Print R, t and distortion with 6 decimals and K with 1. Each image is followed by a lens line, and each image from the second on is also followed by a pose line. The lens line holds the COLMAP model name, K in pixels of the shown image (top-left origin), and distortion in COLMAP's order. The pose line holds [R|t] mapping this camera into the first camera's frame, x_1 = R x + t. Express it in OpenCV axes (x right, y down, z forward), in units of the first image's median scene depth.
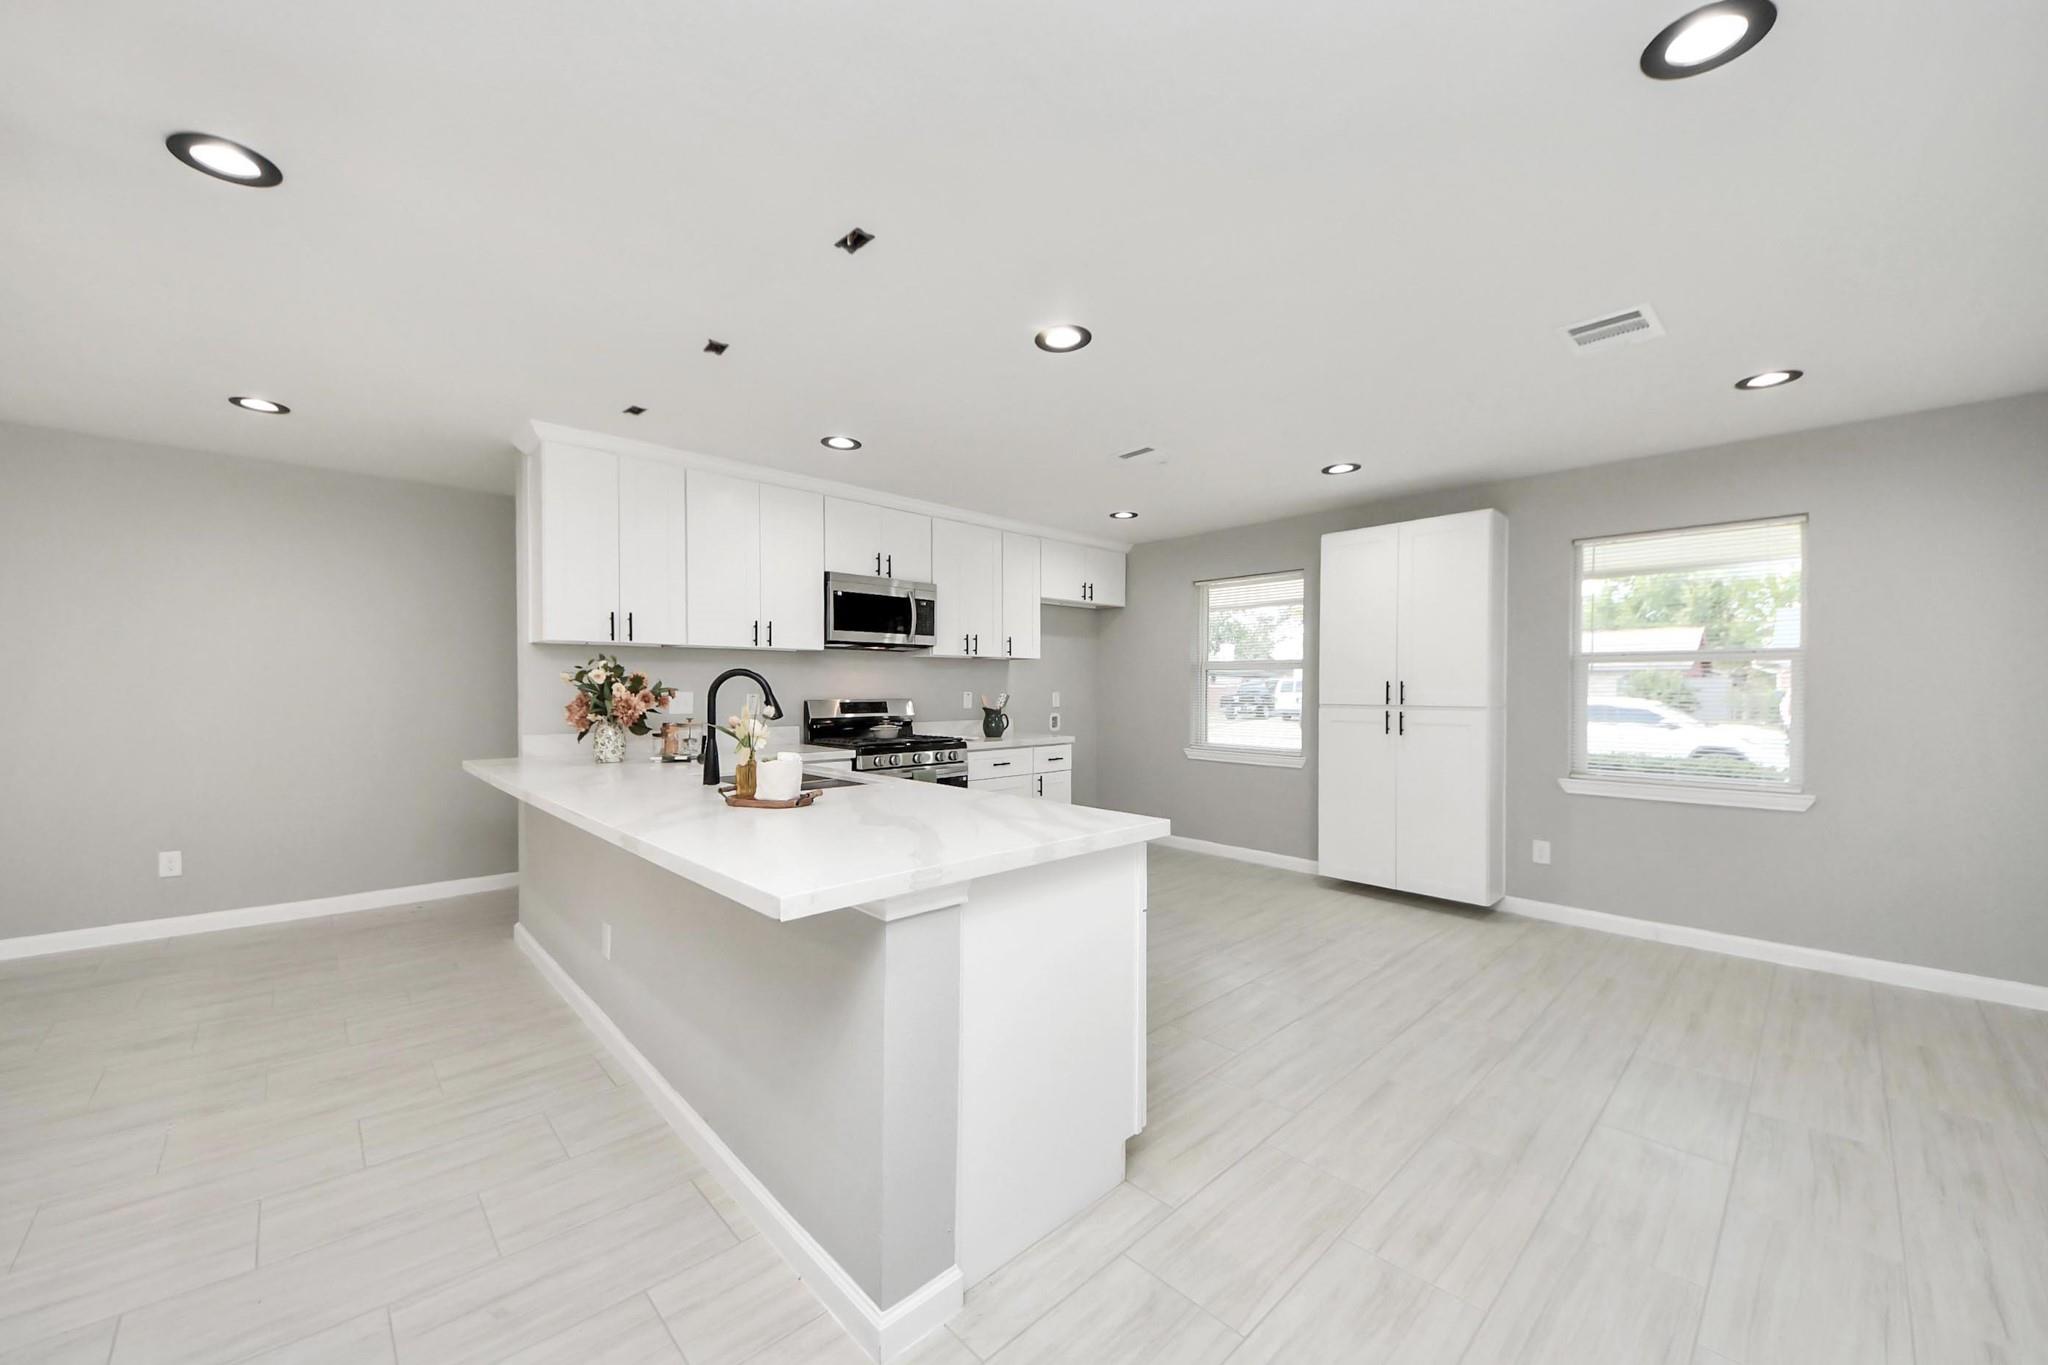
lens RADIAL K [[751.7, 0, 1010.2], [0, 751.7, 689.2], [0, 0, 1]] dist [0.015149, -0.010374]
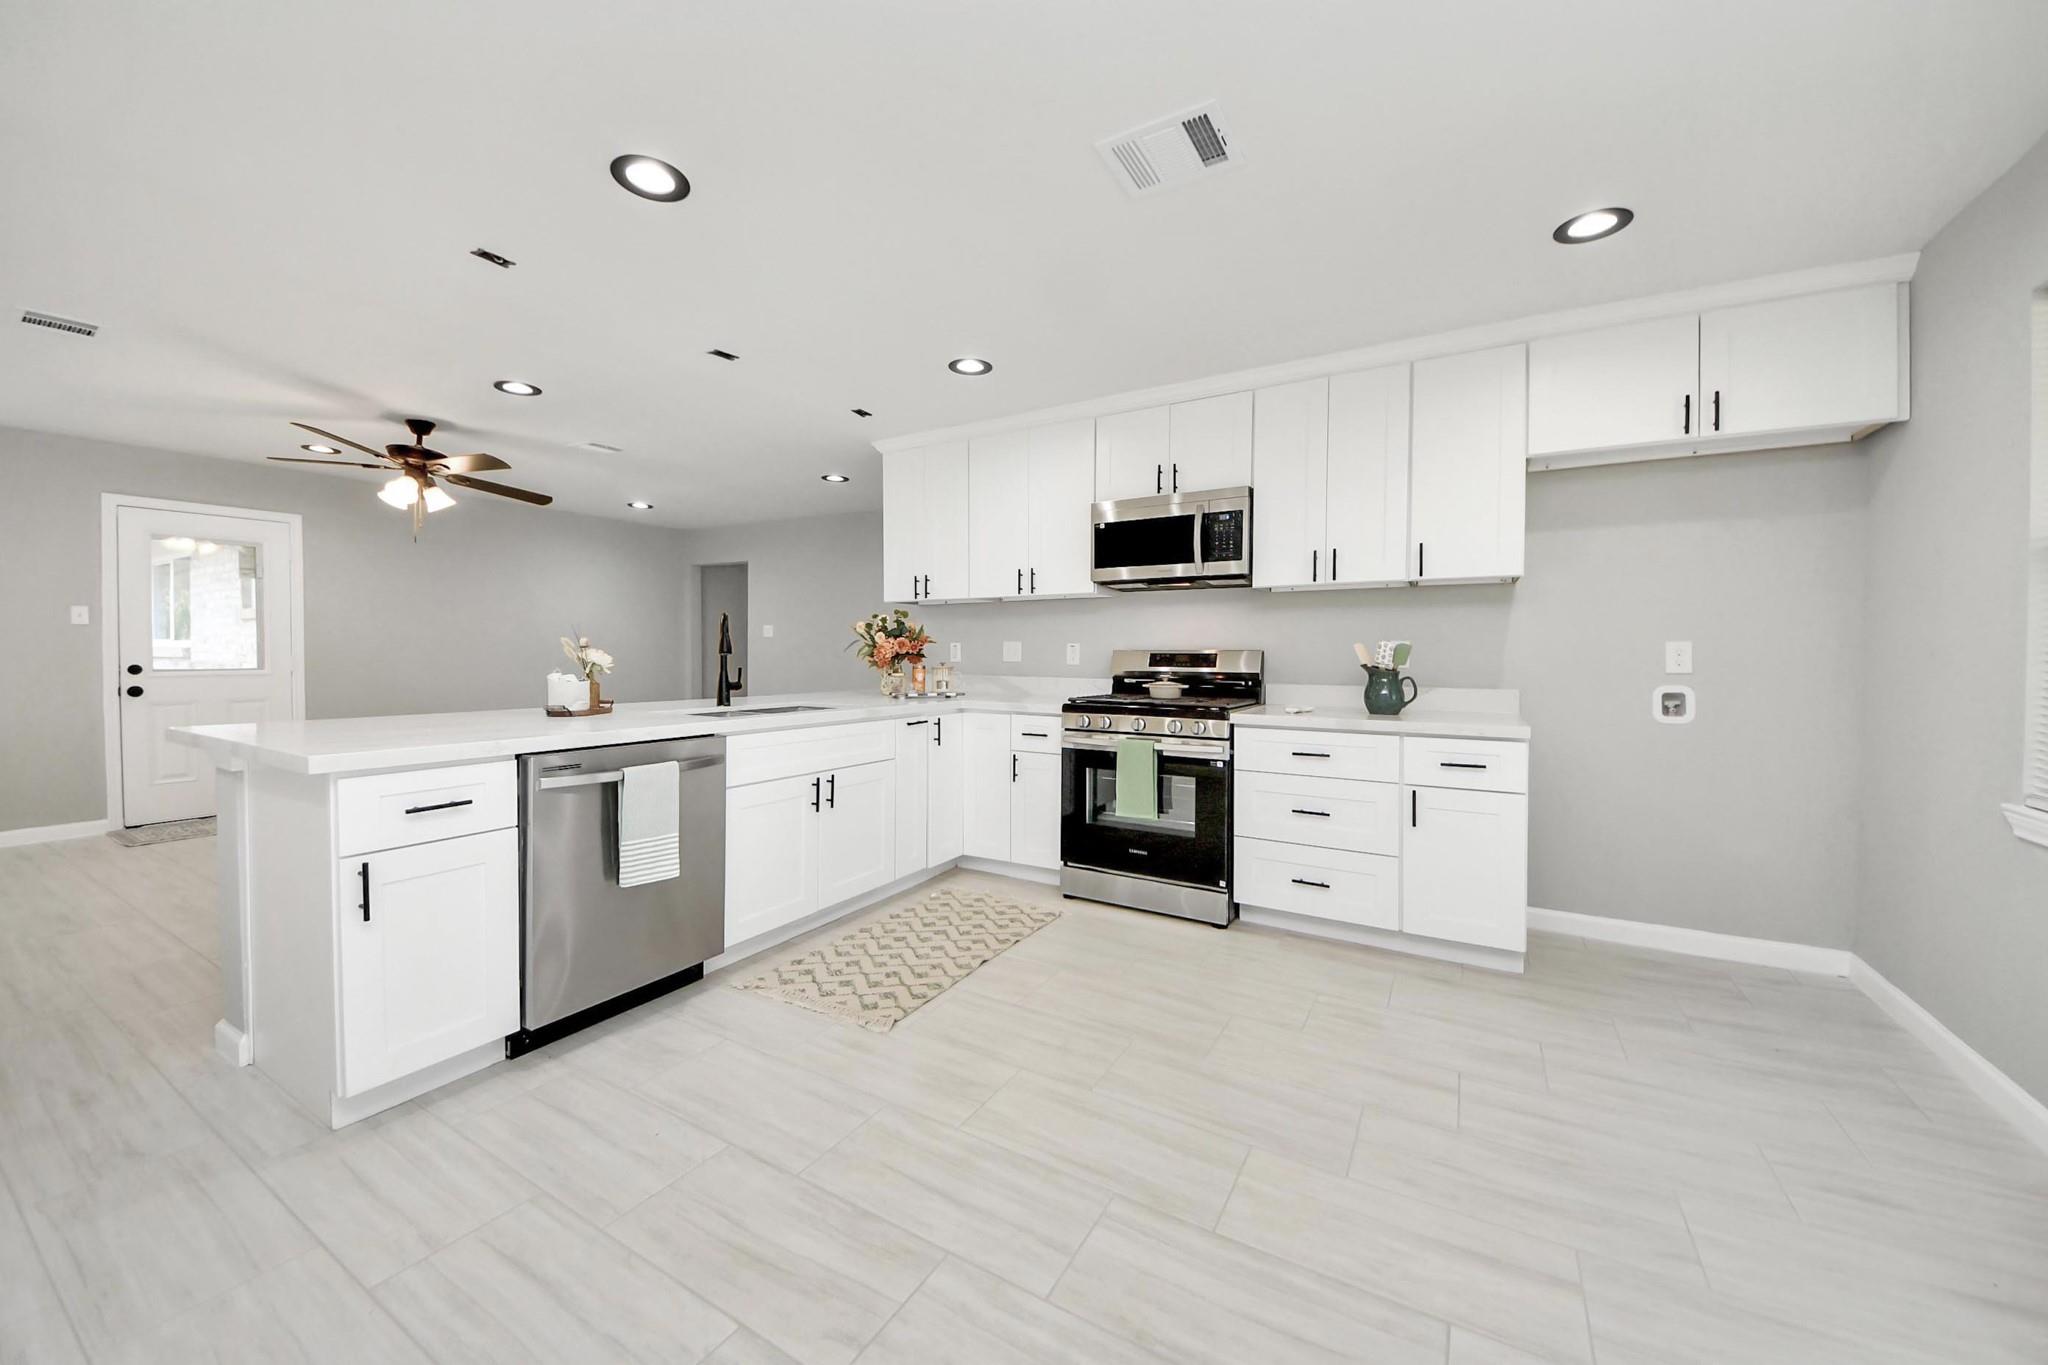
lens RADIAL K [[727.3, 0, 1015.9], [0, 727.3, 663.5], [0, 0, 1]] dist [-0.001294, -0.000259]
pose [[0.288159, 0.012308, -0.957504, 0.517330], [-0.006728, 0.999919, 0.010828, 0.021252], [0.957559, 0.003322, 0.288218, 0.633544]]
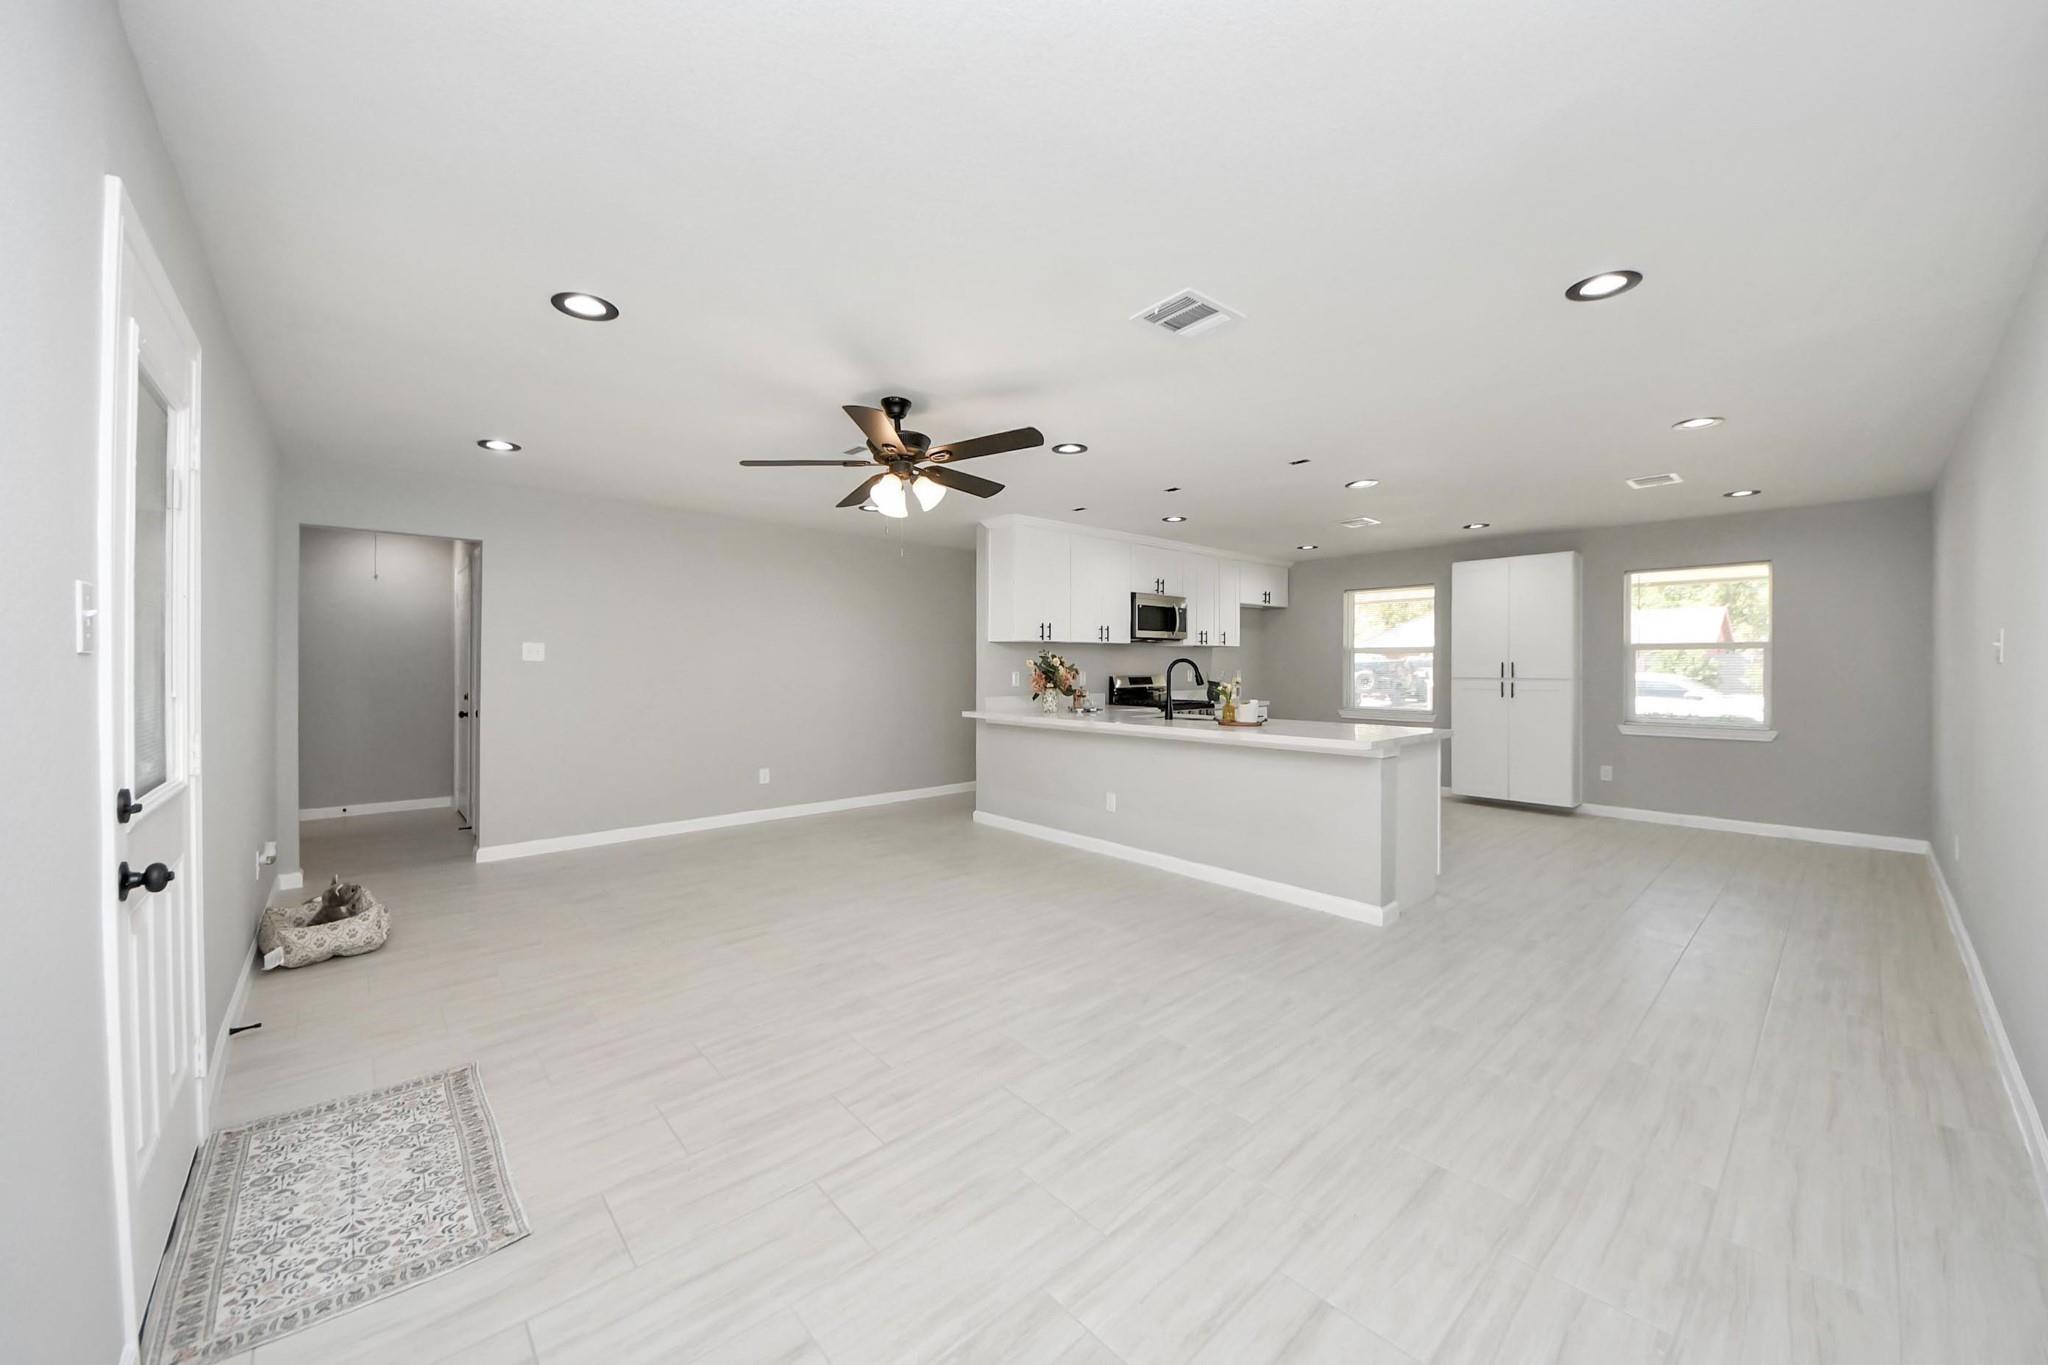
lens RADIAL K [[732.5, 0, 1029.6], [0, 732.5, 670.5], [0, 0, 1]] dist [0.014480, -0.013097]
pose [[0.999823, -0.002877, -0.018577, -0.404027], [0.002972, 0.999983, 0.005109, -0.004432], [0.018562, -0.005164, 0.999814, -0.473063]]
